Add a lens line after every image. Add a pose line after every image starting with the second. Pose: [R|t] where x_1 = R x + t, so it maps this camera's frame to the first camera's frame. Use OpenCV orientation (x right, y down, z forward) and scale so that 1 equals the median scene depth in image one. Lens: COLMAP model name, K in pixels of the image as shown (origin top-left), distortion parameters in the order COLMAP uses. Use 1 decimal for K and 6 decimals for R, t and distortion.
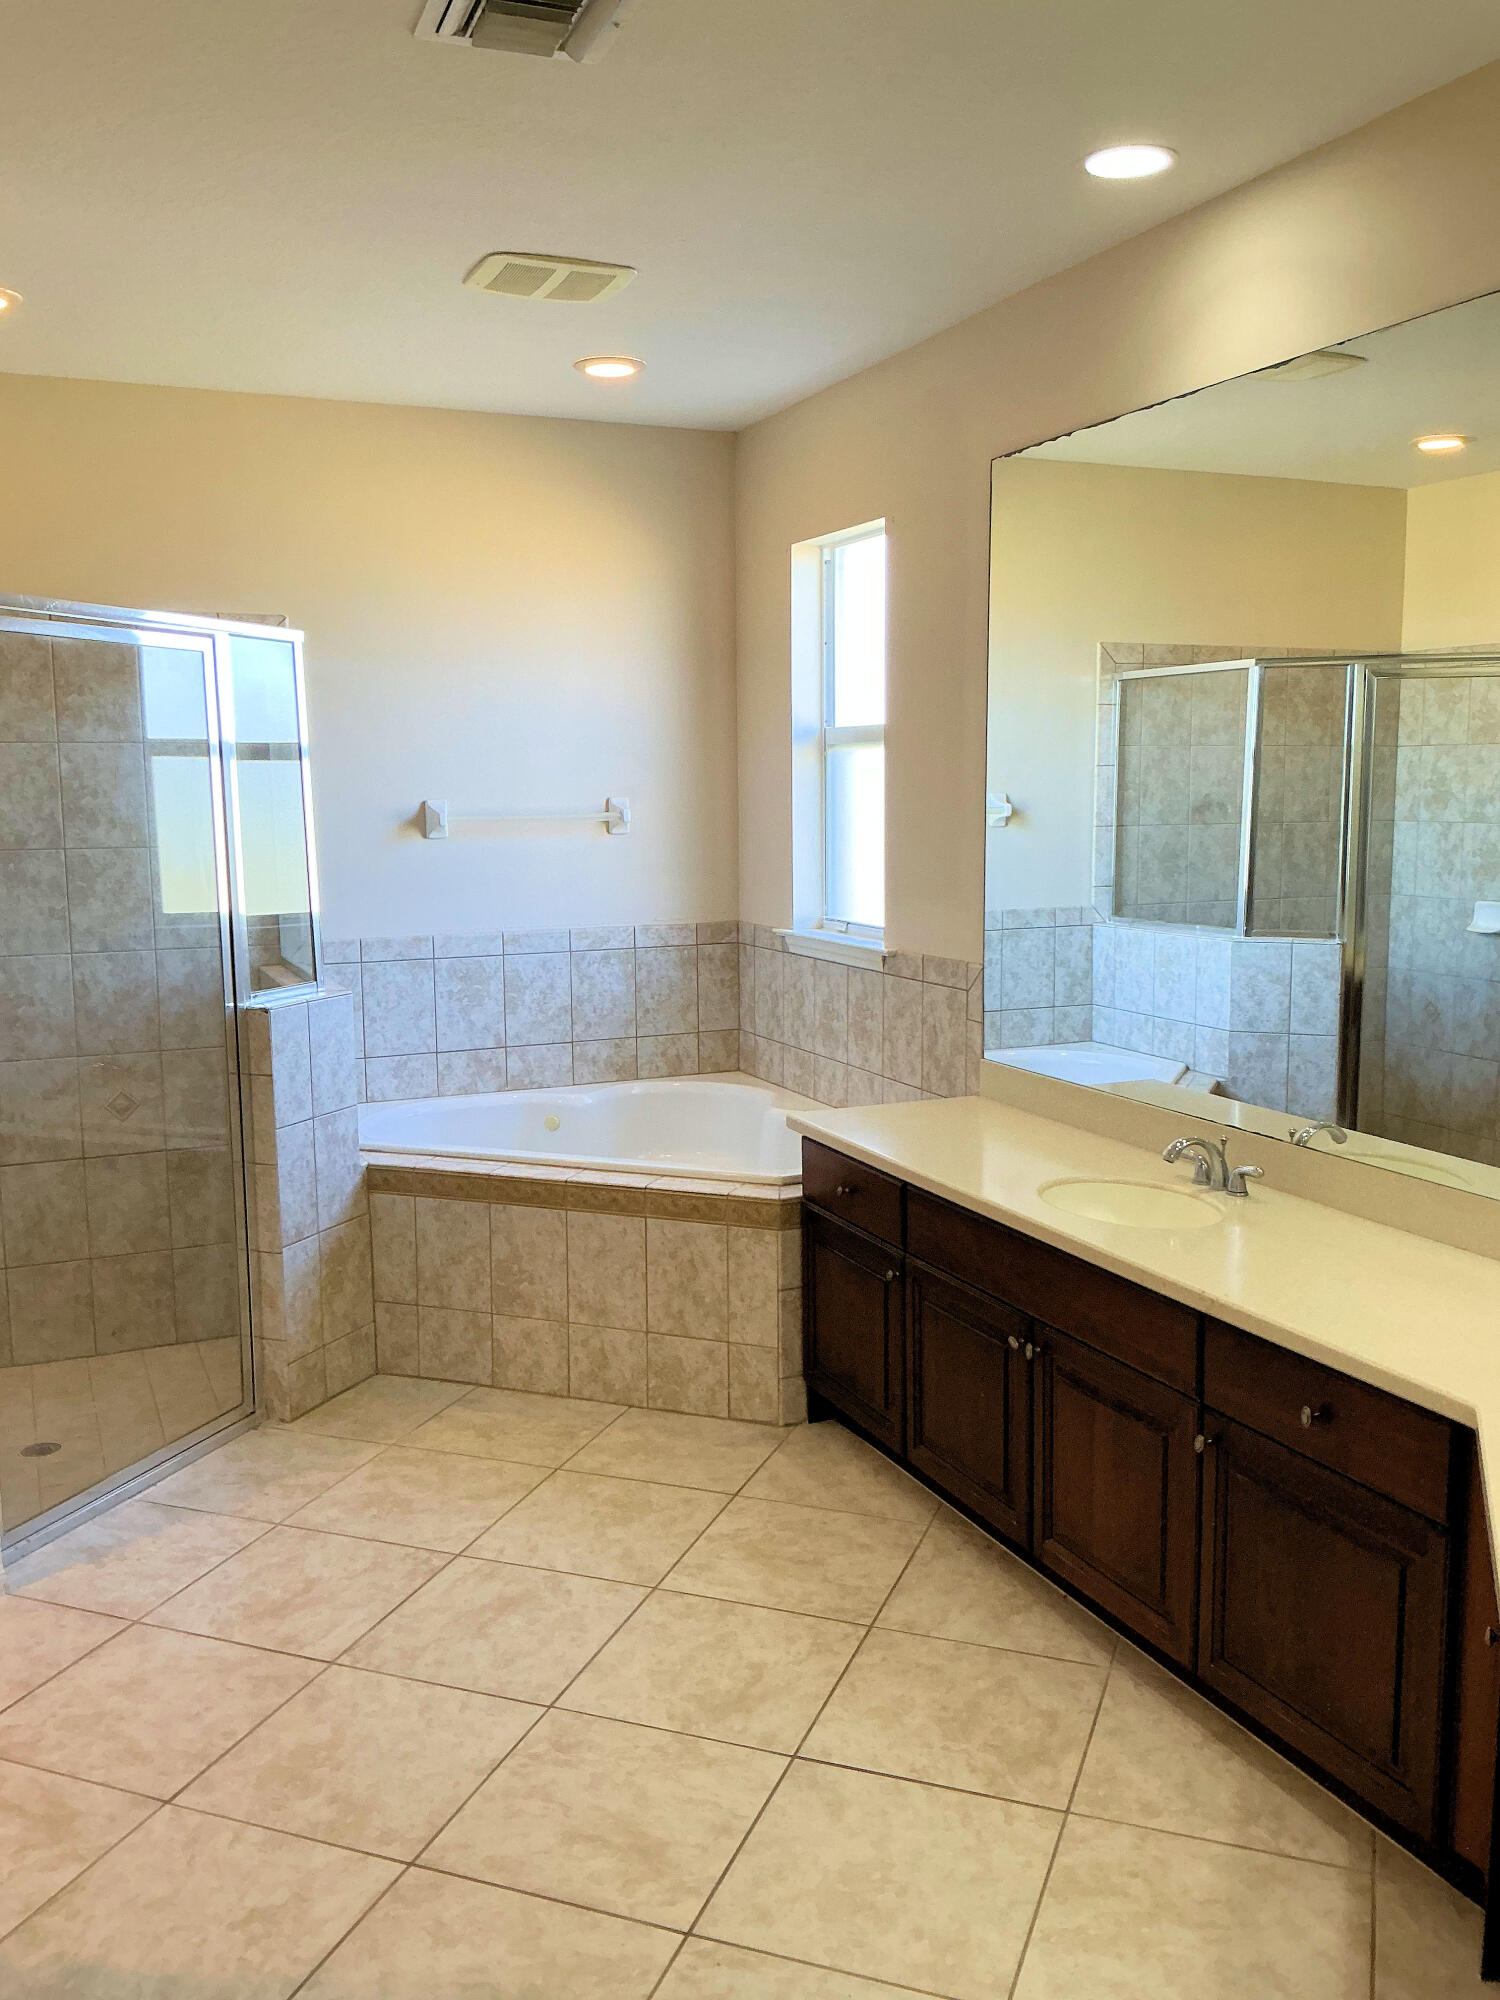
lens RADIAL K [[1650.4, 0, 737.5], [0, 1650.4, 1002.7], [0, 0, 1]] dist [0.059392, -0.066531]
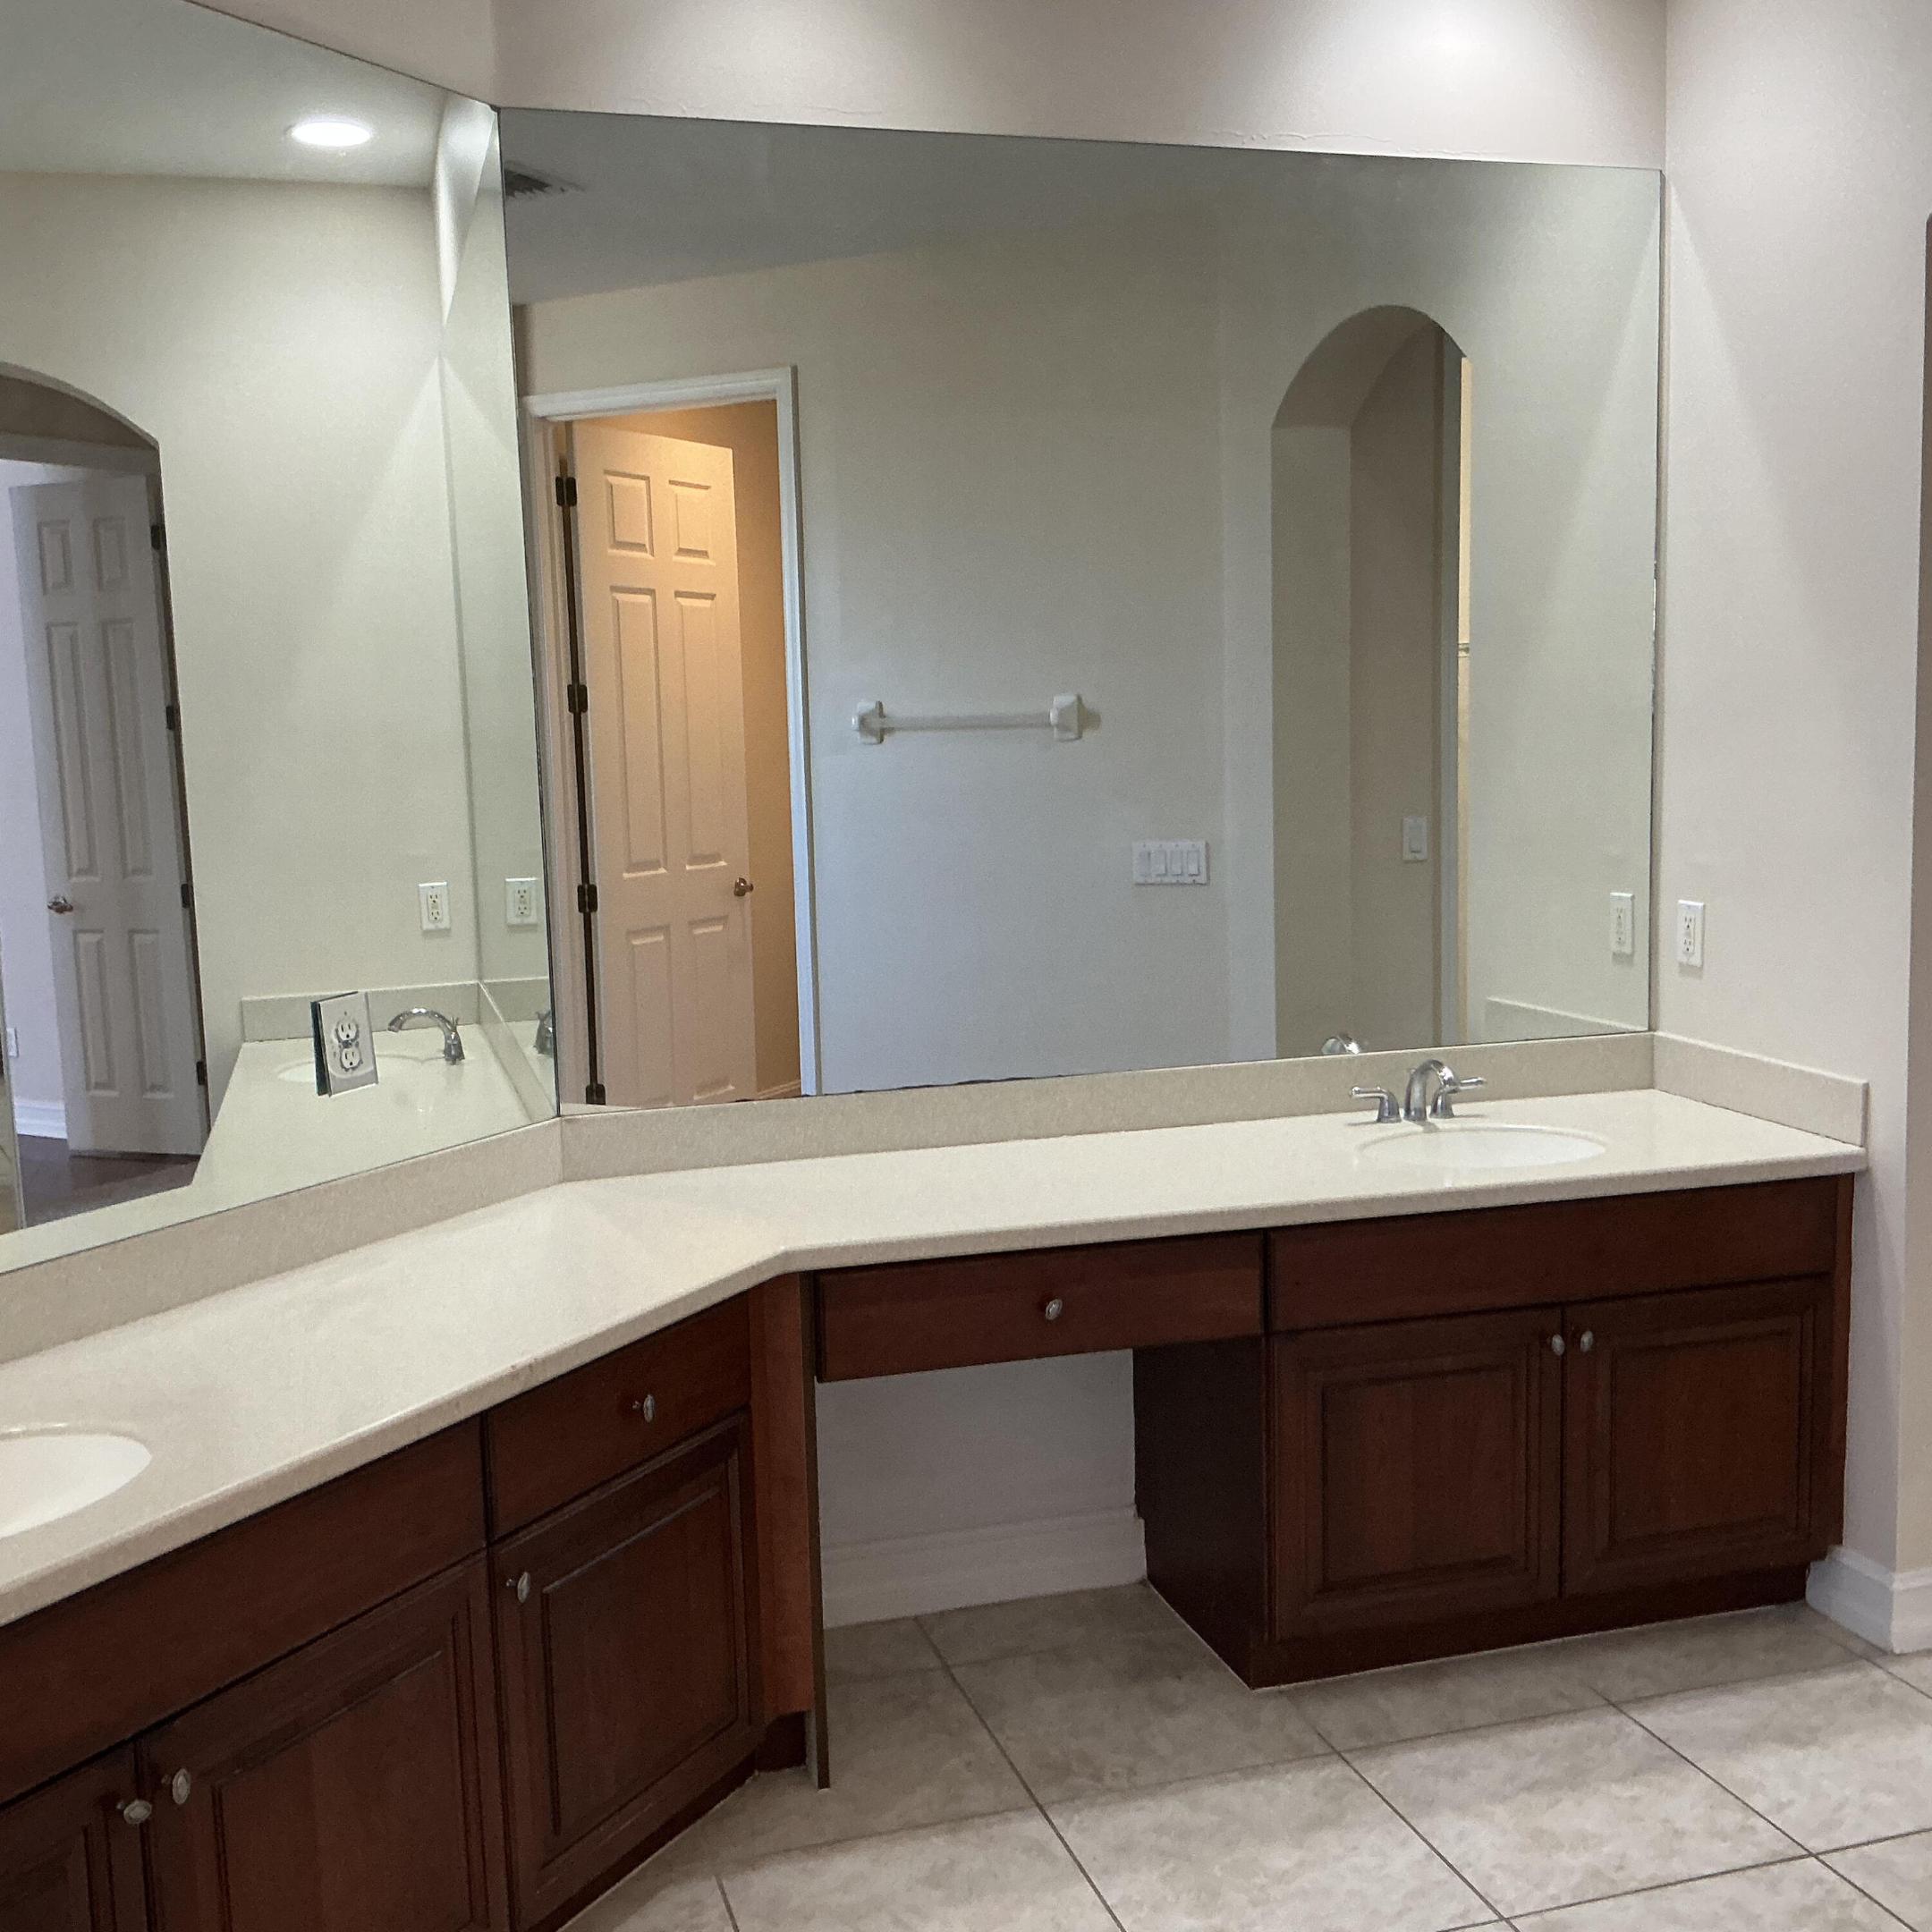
lens RADIAL K [[2083.8, 0, 966.4], [0, 2083.8, 966.3], [0, 0, 1]] dist [0.035770, 0.000000]
pose [[-0.609094, -0.067278, 0.790239, -0.512478], [0.141418, 0.971214, 0.191686, -0.127850], [-0.780388, 0.228509, -0.582046, 1.331605]]
